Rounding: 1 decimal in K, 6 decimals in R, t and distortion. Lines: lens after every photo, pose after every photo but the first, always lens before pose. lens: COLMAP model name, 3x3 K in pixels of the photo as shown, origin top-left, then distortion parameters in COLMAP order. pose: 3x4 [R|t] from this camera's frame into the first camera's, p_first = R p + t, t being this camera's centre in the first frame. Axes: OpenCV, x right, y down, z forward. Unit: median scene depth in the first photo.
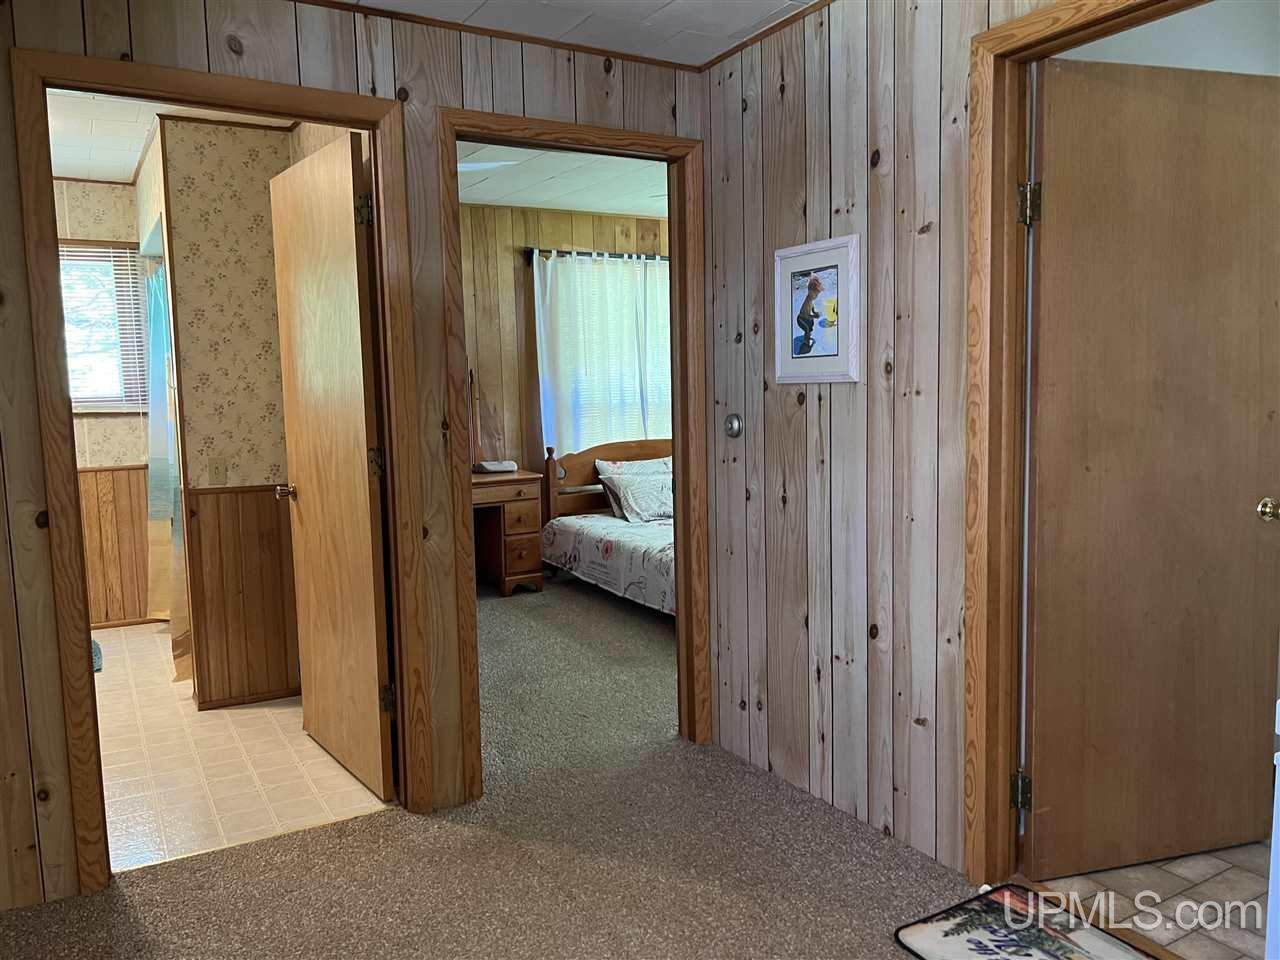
lens RADIAL K [[965.9, 0, 638.8], [0, 965.9, 485.3], [0, 0, 1]] dist [0.011739, -0.000977]
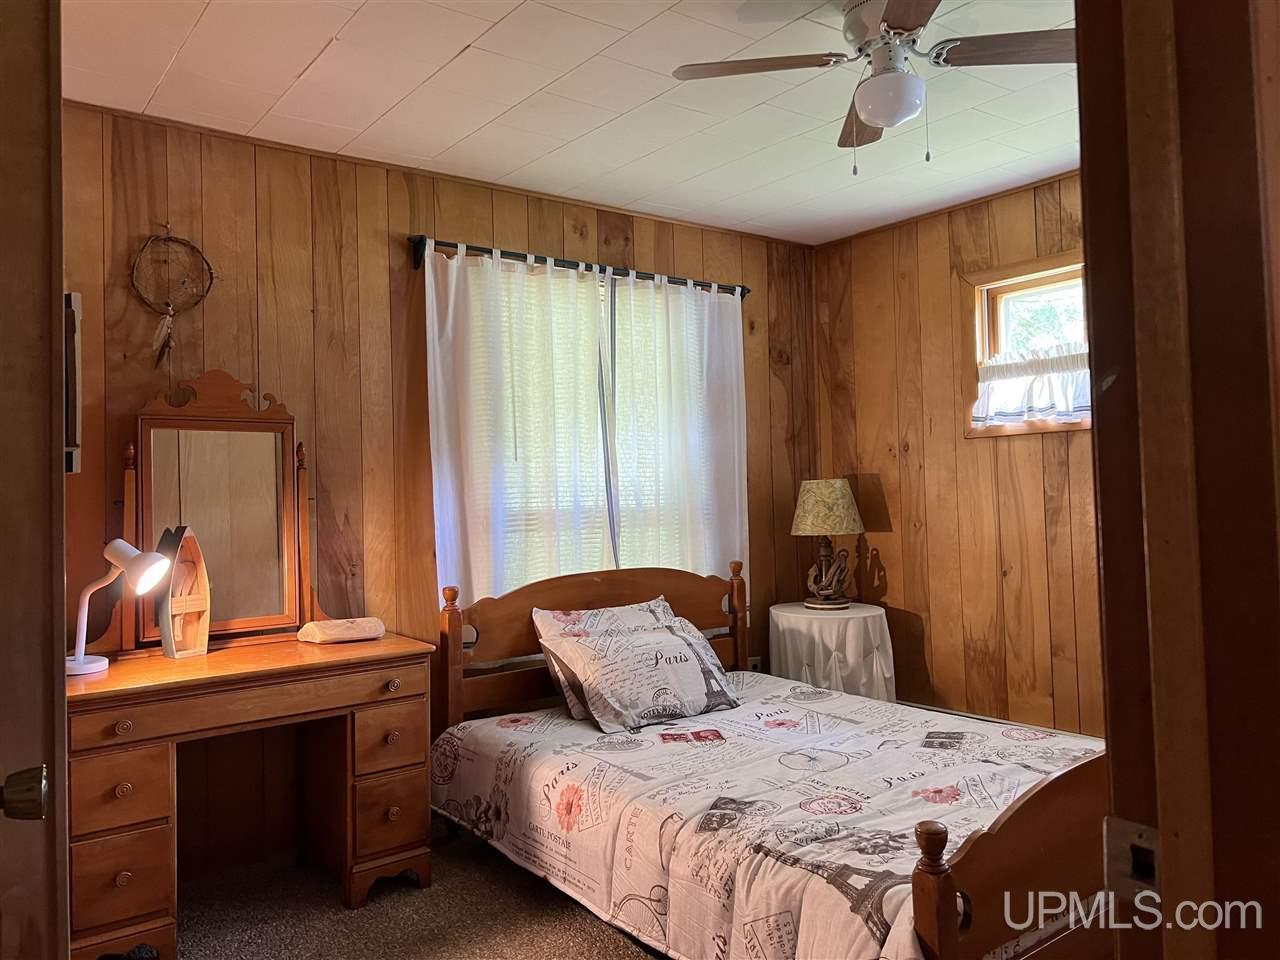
lens RADIAL K [[965.9, 0, 651.5], [0, 965.9, 471.4], [0, 0, 1]] dist [0.011739, -0.000977]
pose [[0.993546, 0.001103, 0.113429, -0.040678], [0.013603, 0.991578, -0.128793, -0.032561], [-0.112616, 0.129504, 0.985163, 0.438060]]
